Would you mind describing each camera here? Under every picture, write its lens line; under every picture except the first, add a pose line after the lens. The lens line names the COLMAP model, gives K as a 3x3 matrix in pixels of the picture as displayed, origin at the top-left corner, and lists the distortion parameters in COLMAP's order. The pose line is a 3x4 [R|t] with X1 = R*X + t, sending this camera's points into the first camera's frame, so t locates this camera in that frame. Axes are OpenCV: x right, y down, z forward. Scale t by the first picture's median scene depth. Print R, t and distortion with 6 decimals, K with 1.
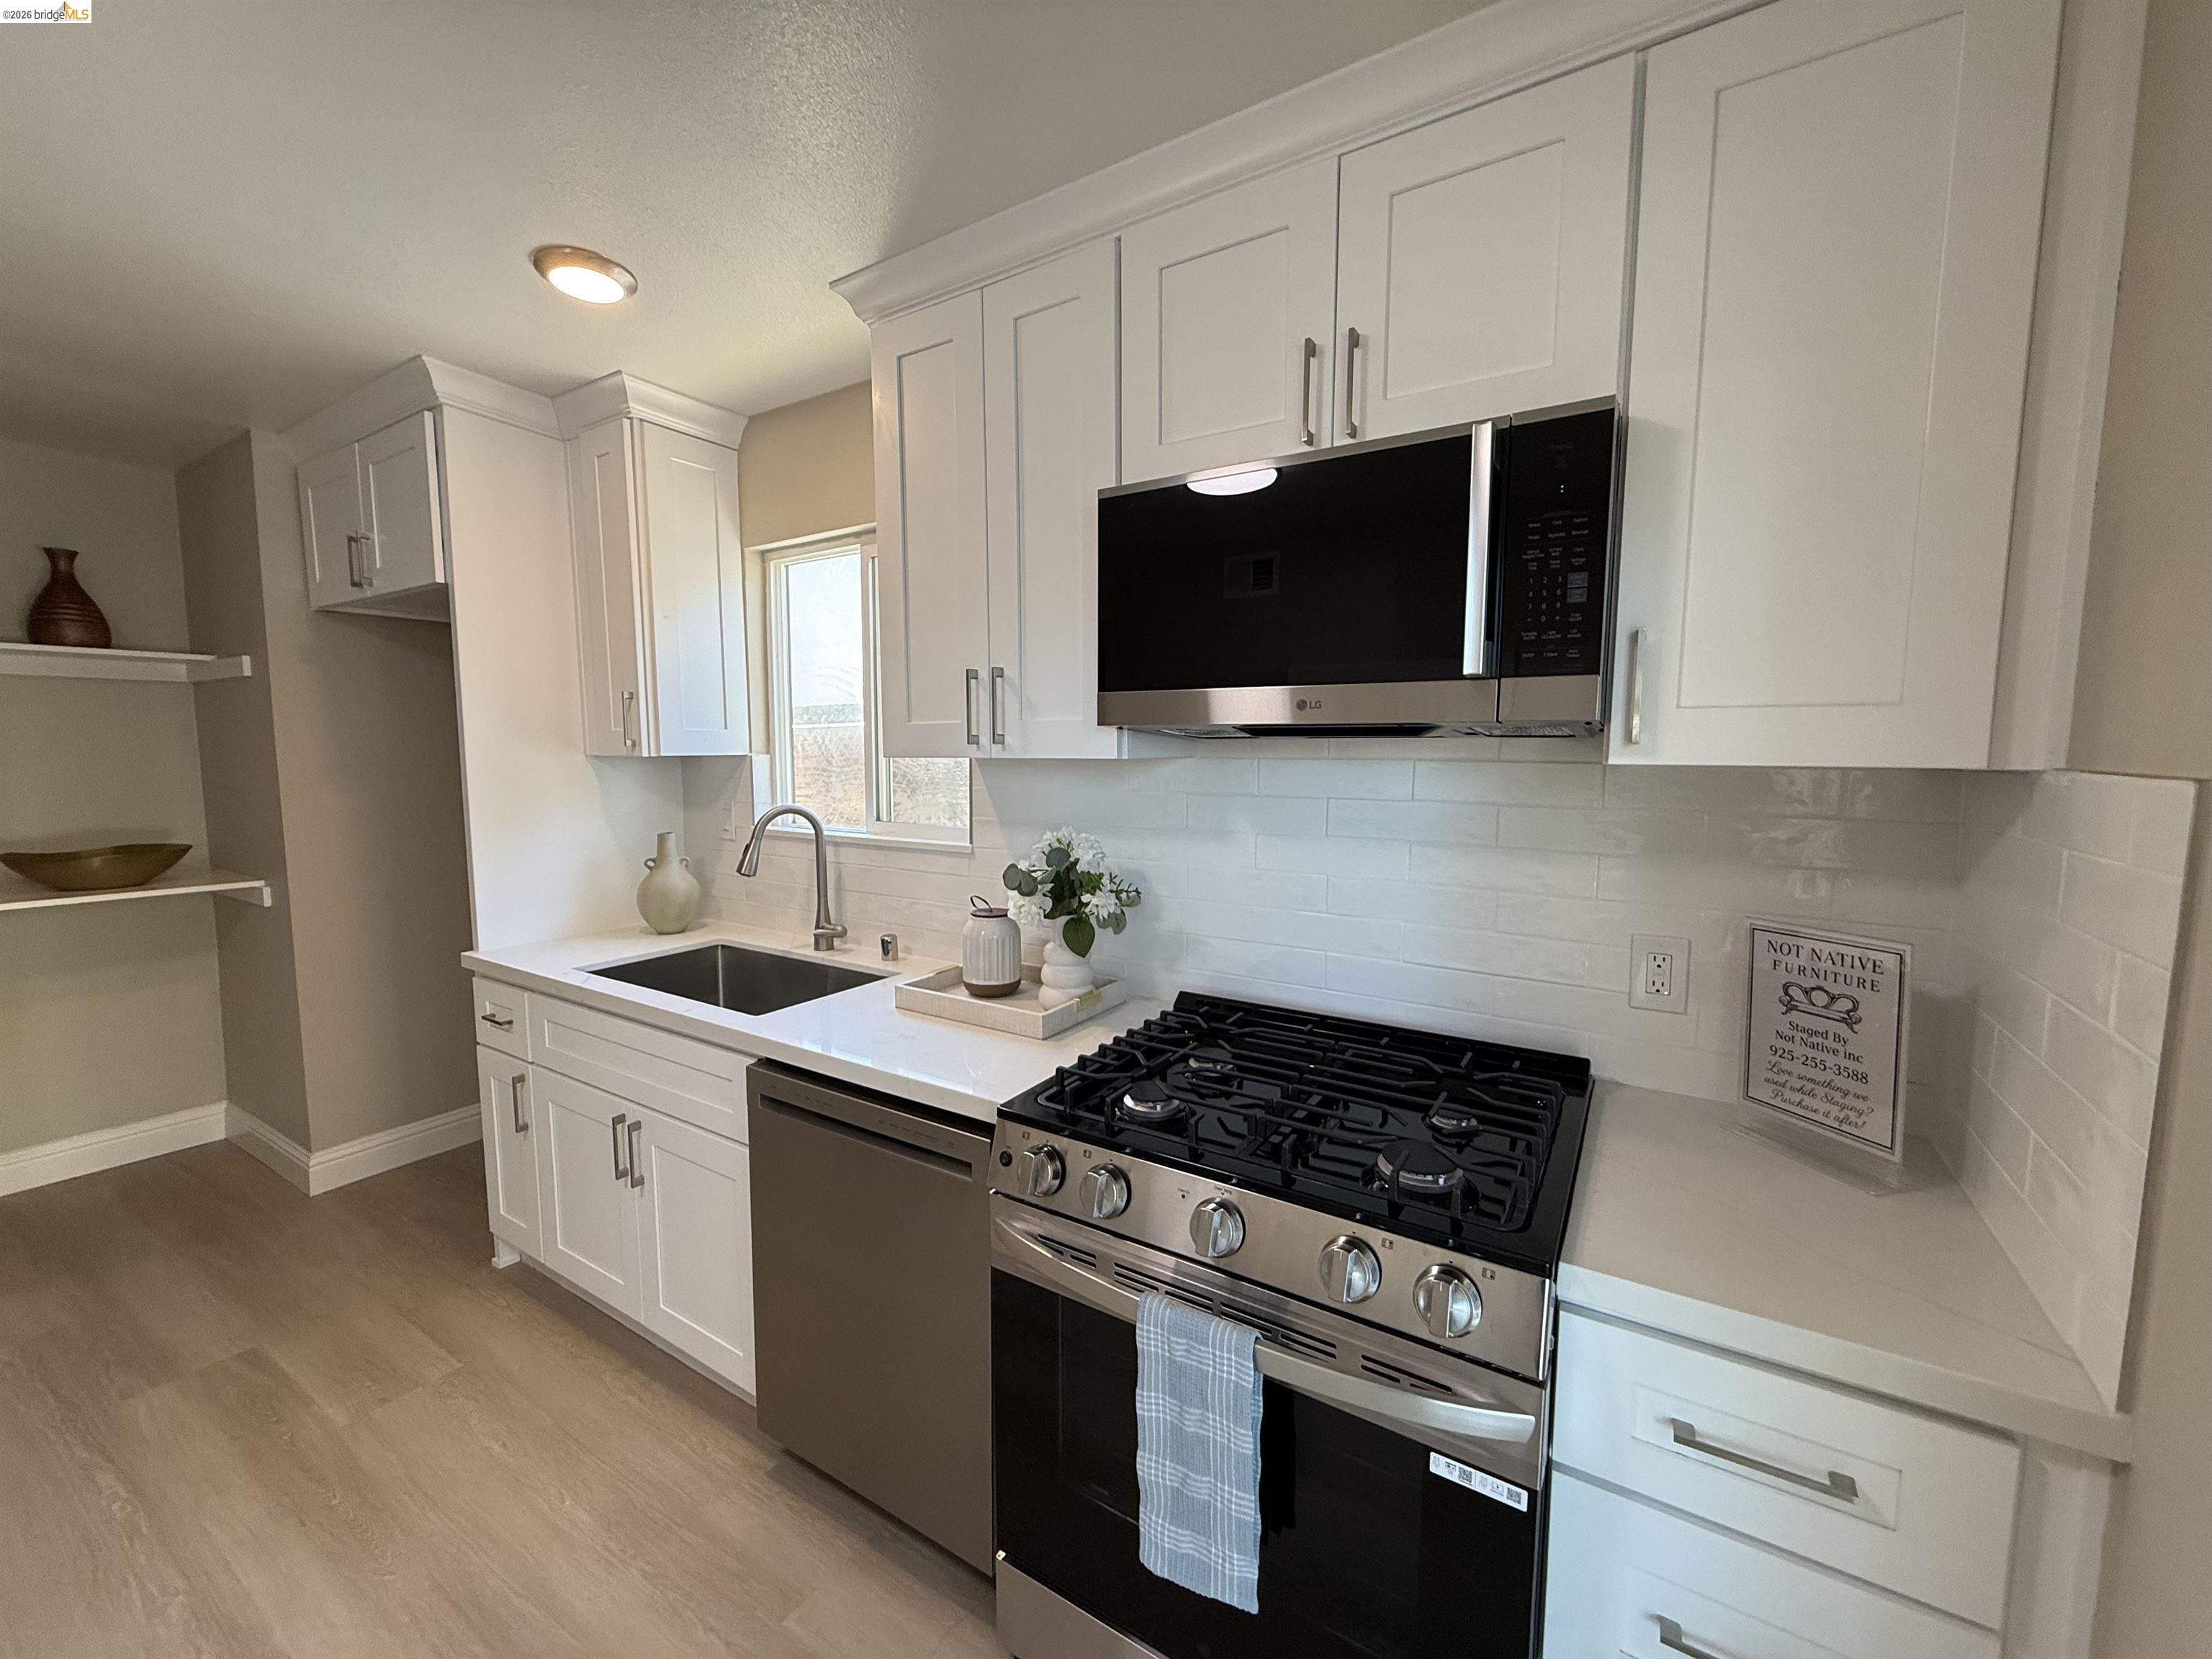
lens RADIAL K [[884.2, 0, 1104.2], [0, 884.2, 830.9], [0, 0, 1]] dist [-0.000343, 0.000035]
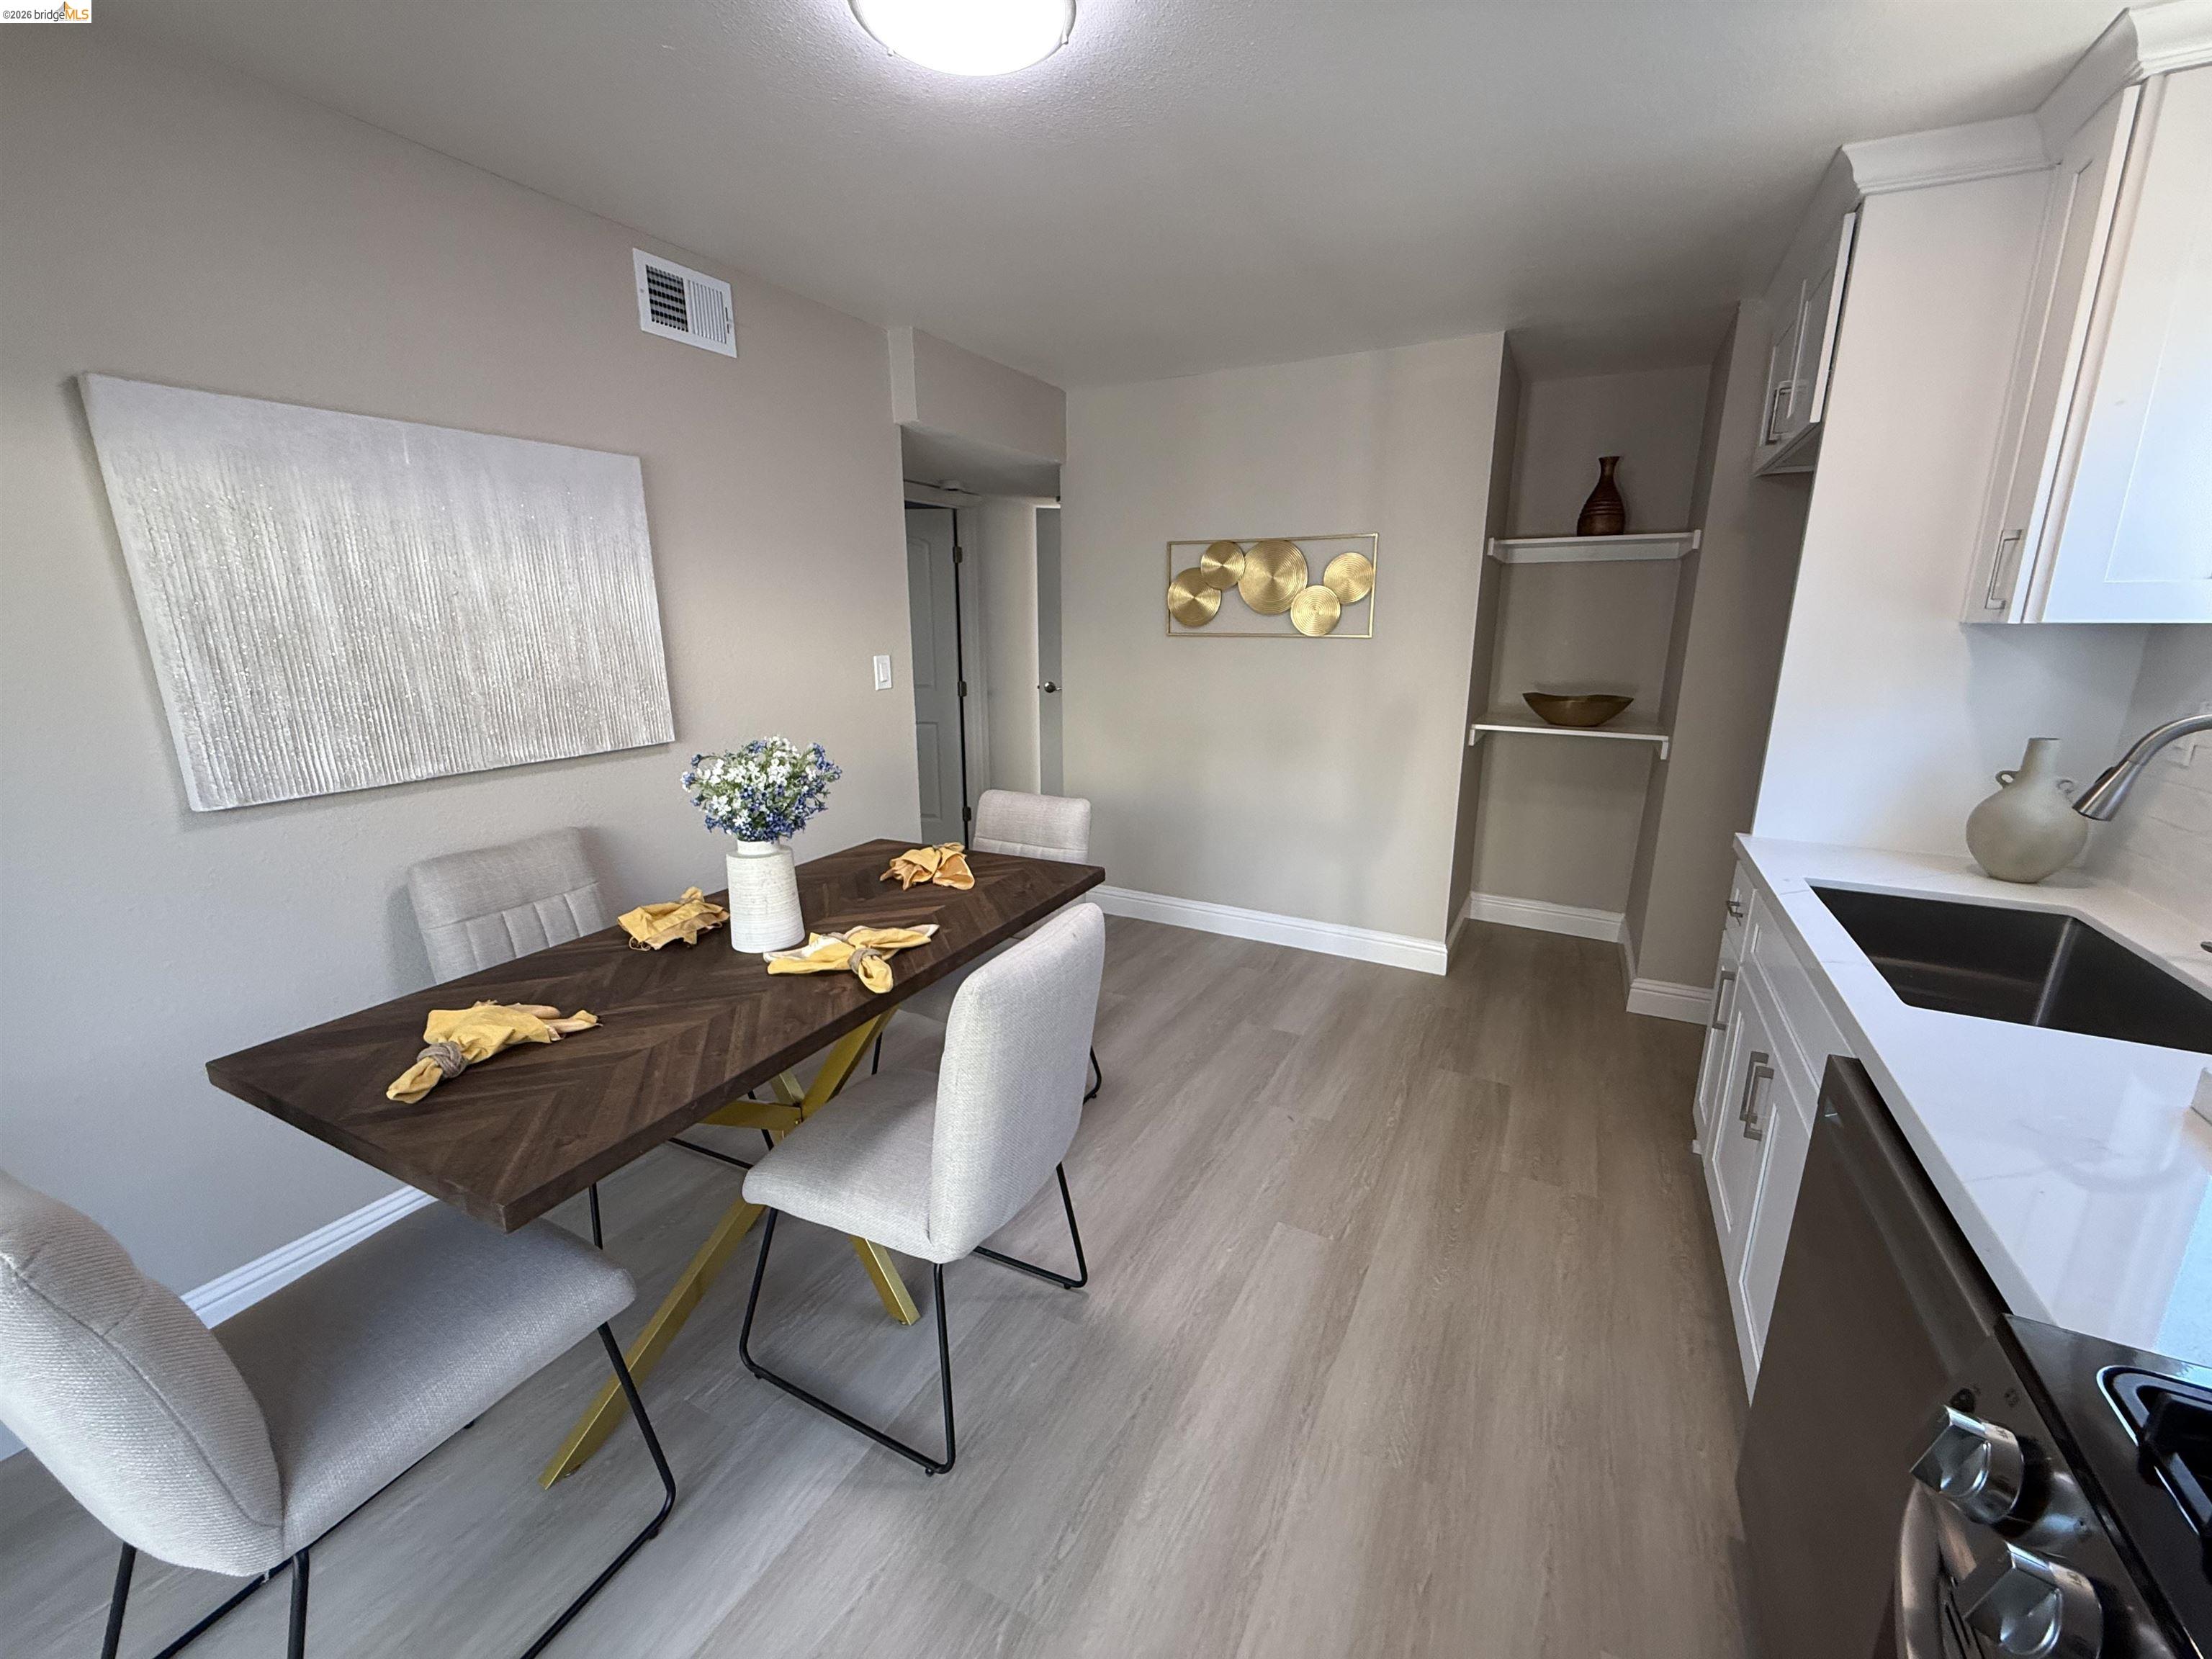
lens RADIAL K [[884.2, 0, 1104.2], [0, 884.2, 830.9], [0, 0, 1]] dist [-0.000343, 0.000035]
pose [[0.060179, 0.230887, -0.971118, 0.162601], [-0.095912, 0.969717, 0.224611, -0.013430], [0.993569, 0.079625, 0.080502, 0.246626]]
